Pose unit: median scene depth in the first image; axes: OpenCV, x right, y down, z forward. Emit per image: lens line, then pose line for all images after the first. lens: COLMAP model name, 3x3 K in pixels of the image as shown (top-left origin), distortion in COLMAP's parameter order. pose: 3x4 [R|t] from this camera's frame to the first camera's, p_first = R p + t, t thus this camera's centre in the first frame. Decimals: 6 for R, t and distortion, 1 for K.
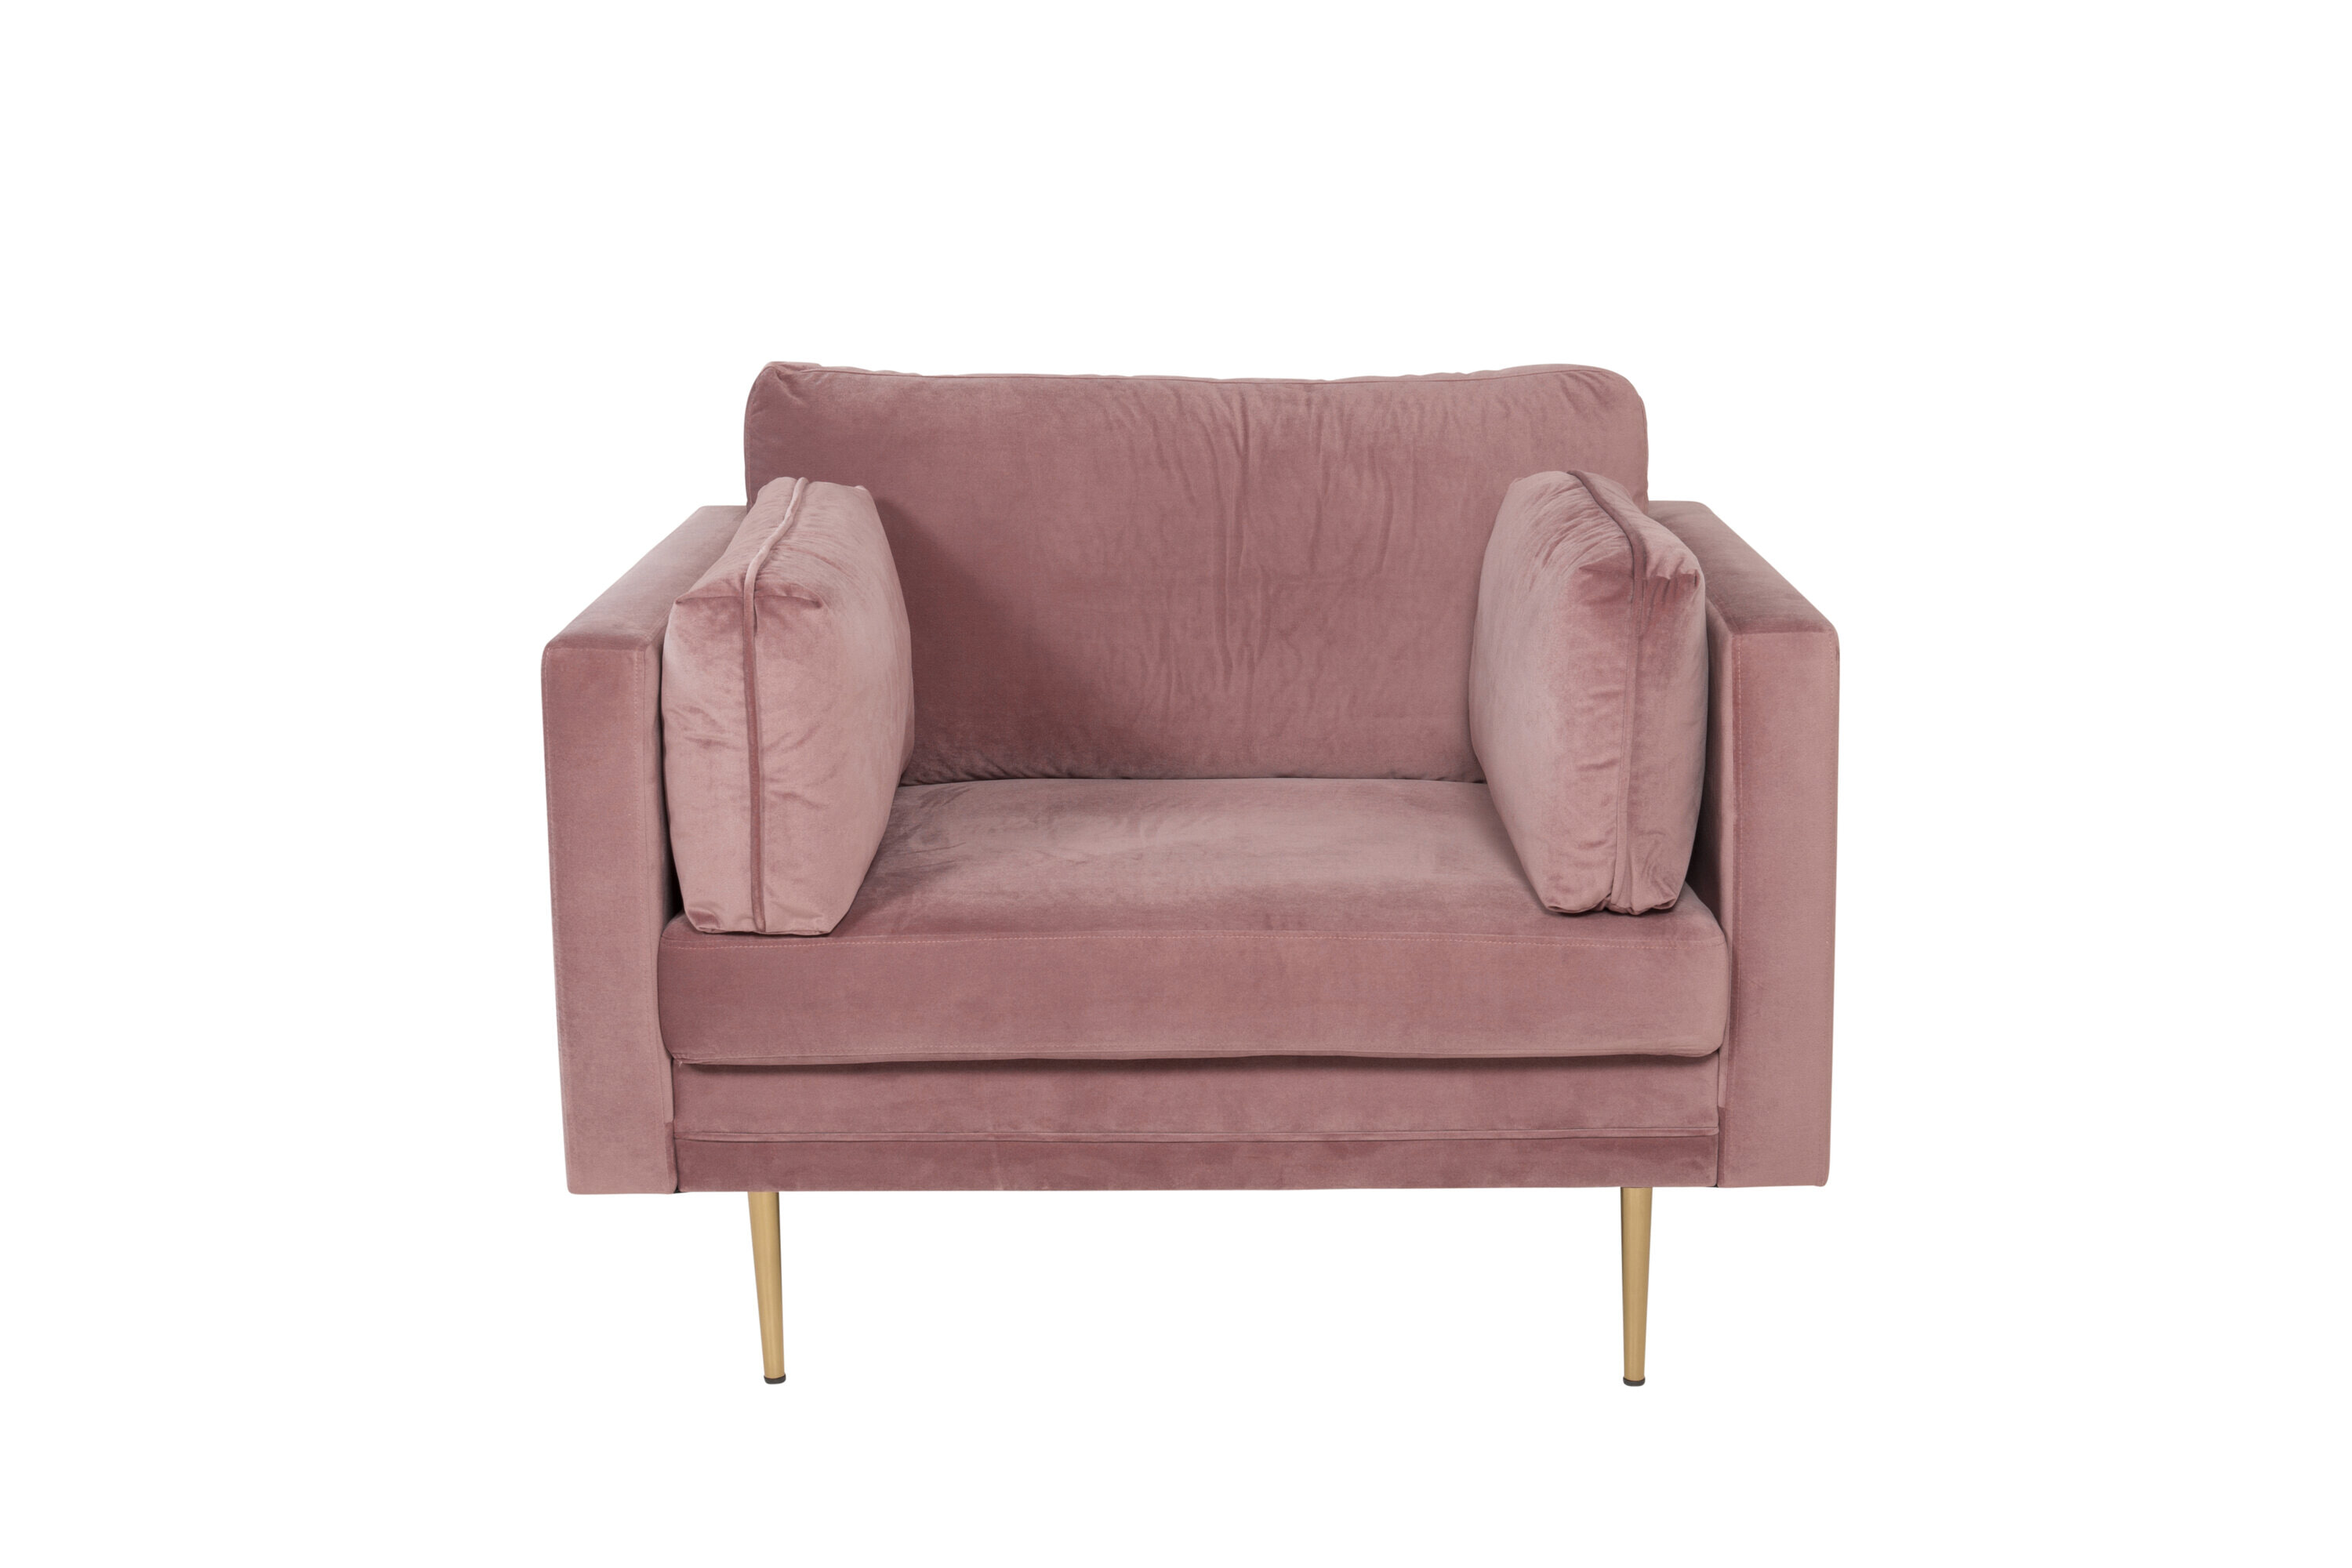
lens RADIAL K [[2753.3, 0, 1176.0], [0, 2753.3, 784.0], [0, 0, 1]] dist [-0.158981, -0.001335]
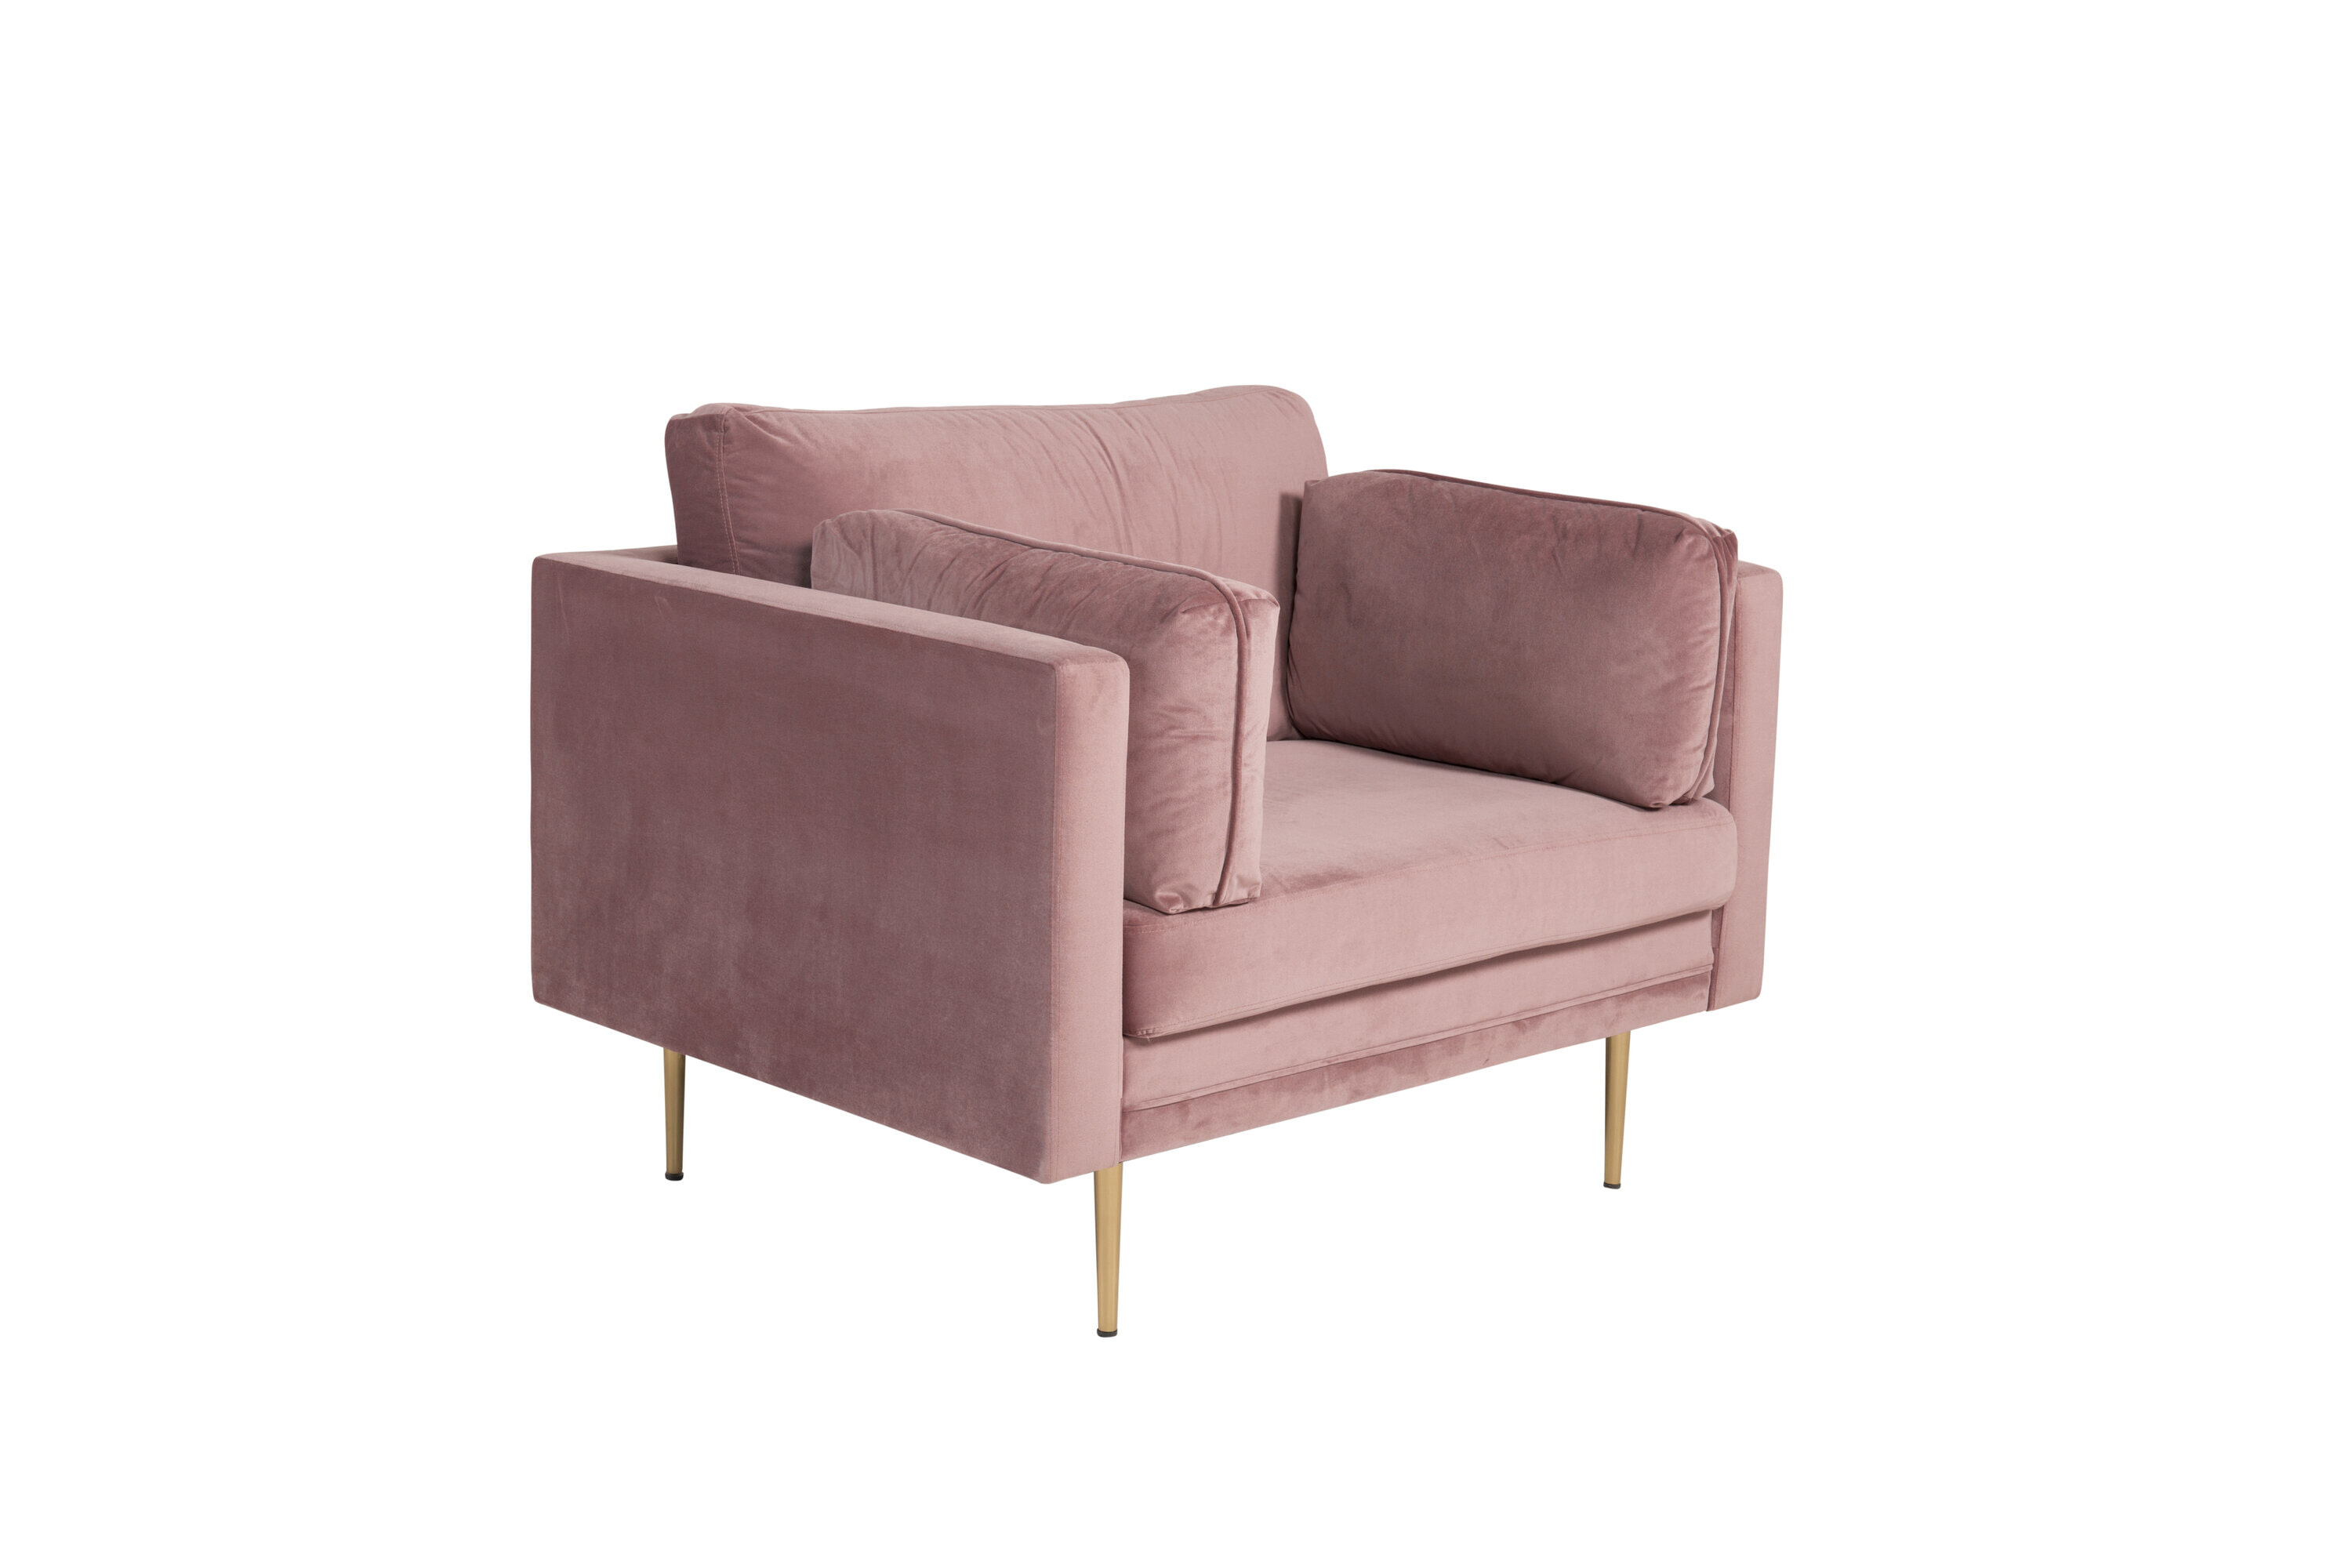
lens RADIAL K [[3525.6, 0, 1176.0], [0, 3525.6, 784.0], [0, 0, 1]] dist [-0.596539, 0.003533]
pose [[0.734573, -0.108964, 0.669723, -1.023194], [0.130592, 0.991272, 0.018043, -0.020188], [-0.665844, 0.074207, 0.742391, -0.053418]]
